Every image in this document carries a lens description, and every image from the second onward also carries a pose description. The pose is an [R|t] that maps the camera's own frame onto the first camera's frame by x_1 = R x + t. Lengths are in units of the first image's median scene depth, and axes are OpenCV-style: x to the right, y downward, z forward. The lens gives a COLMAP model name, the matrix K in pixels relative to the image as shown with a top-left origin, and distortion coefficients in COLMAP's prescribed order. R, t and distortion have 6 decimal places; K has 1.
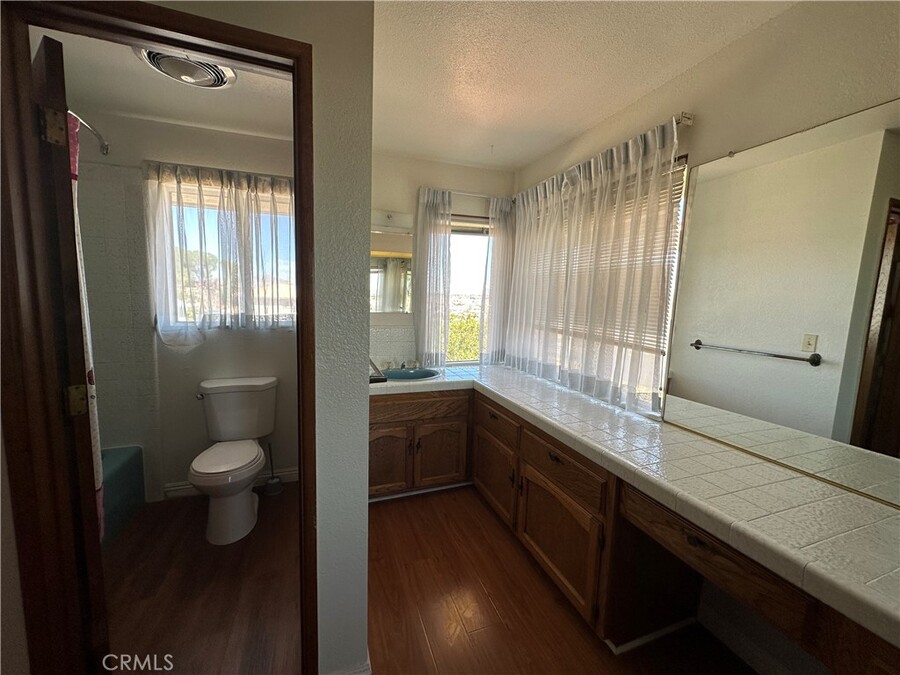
lens RADIAL K [[357.6, 0, 449.2], [0, 357.6, 338.4], [0, 0, 1]] dist [-0.002413, 0.000535]
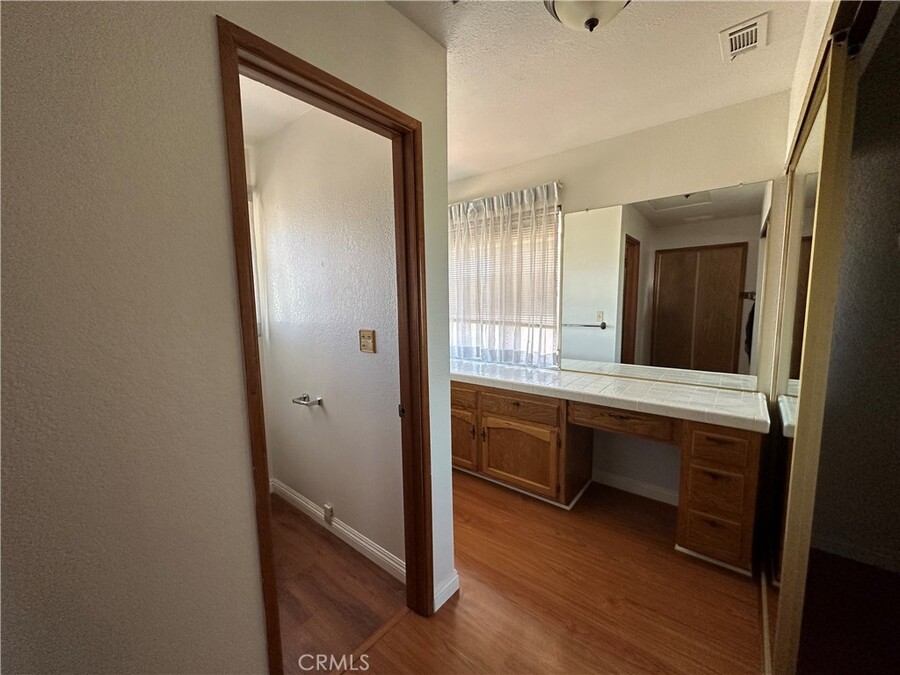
lens RADIAL K [[357.6, 0, 449.2], [0, 357.6, 338.4], [0, 0, 1]] dist [-0.002413, 0.000535]
pose [[0.858649, -0.101977, 0.502317, -0.567461], [0.100522, 0.994481, 0.030061, -0.005790], [-0.502610, 0.024682, 0.864161, -0.125088]]
